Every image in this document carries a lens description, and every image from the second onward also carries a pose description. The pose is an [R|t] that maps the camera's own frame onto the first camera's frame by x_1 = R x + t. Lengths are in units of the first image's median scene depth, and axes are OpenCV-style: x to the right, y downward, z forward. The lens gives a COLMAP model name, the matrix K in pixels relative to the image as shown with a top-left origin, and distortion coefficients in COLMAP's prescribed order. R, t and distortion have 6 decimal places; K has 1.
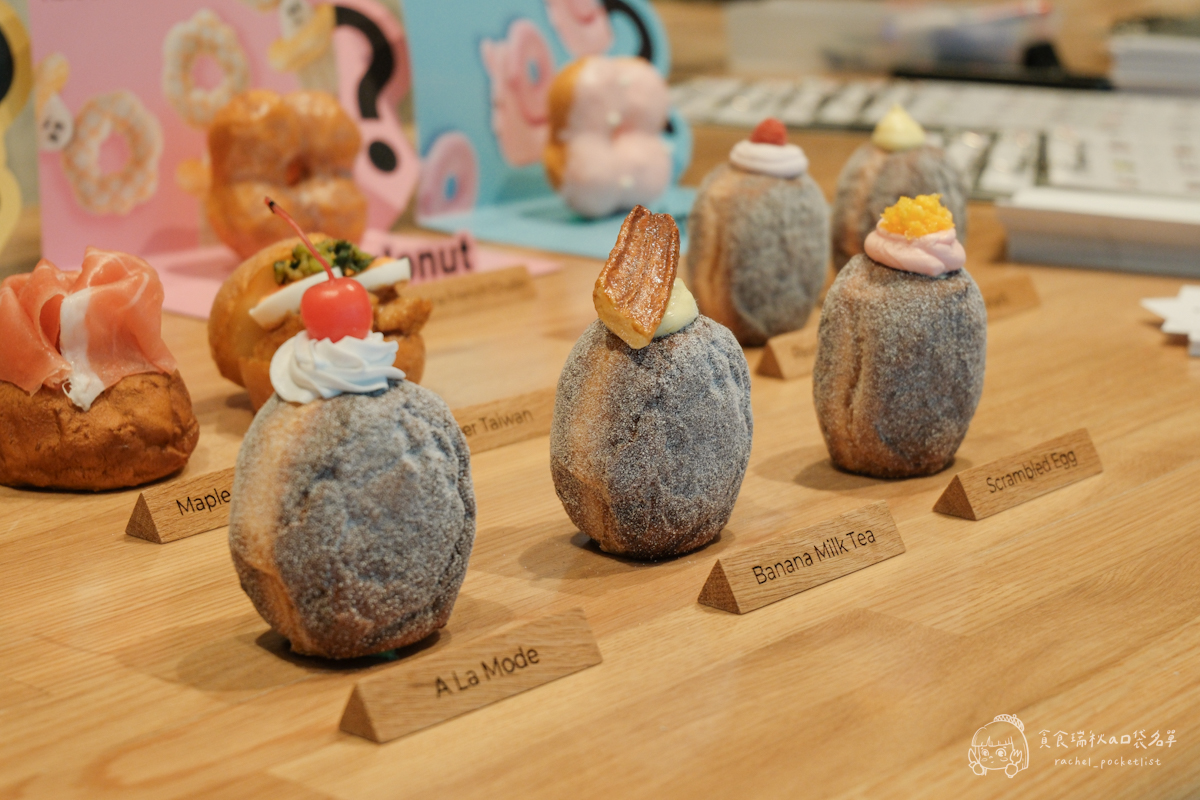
lens RADIAL K [[2596.8, 0, 607.1], [0, 2596.8, 409.5], [0, 0, 1]] dist [0.023451, 0.000000]
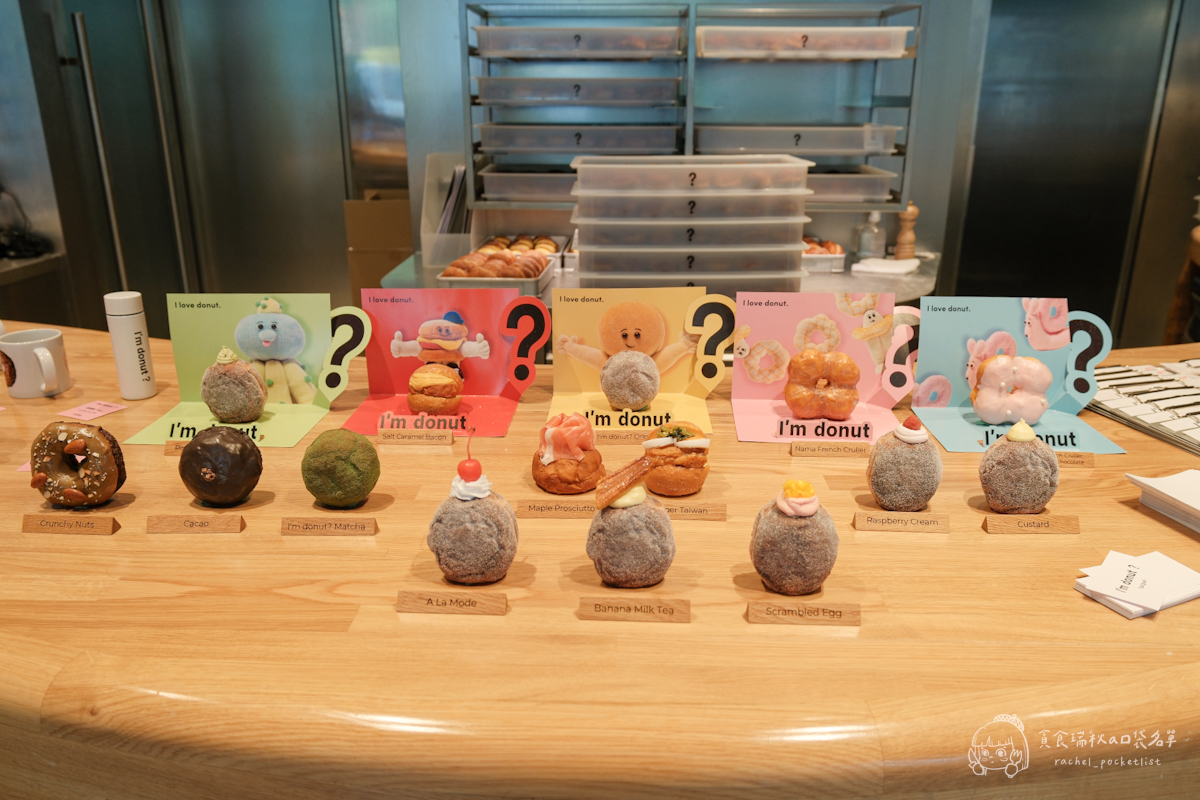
lens RADIAL K [[913.7, 0, 602.7], [0, 913.7, 402.6], [0, 0, 1]] dist [0.004340, 0.004833]
pose [[0.600448, 0.240694, -0.762580, 0.506655], [-0.181396, 0.969764, 0.163258, -0.204939], [0.778818, 0.040301, 0.625954, 0.294426]]
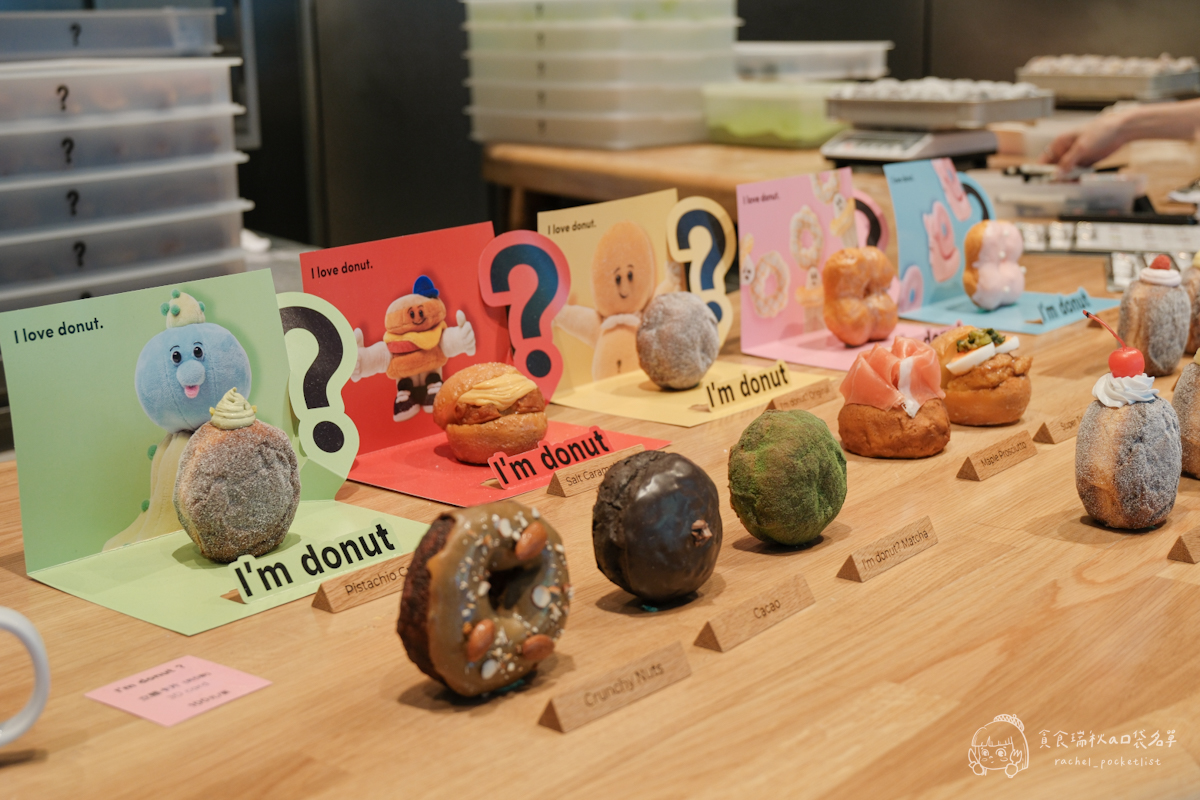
lens RADIAL K [[1733.3, 0, 594.2], [0, 1733.3, 402.0], [0, 0, 1]] dist [0.023144, 0.000000]
pose [[0.999302, -0.032384, -0.018633, -0.330778], [0.032069, 0.999341, -0.017010, 0.002358], [0.019171, 0.016400, 0.999682, -0.267713]]
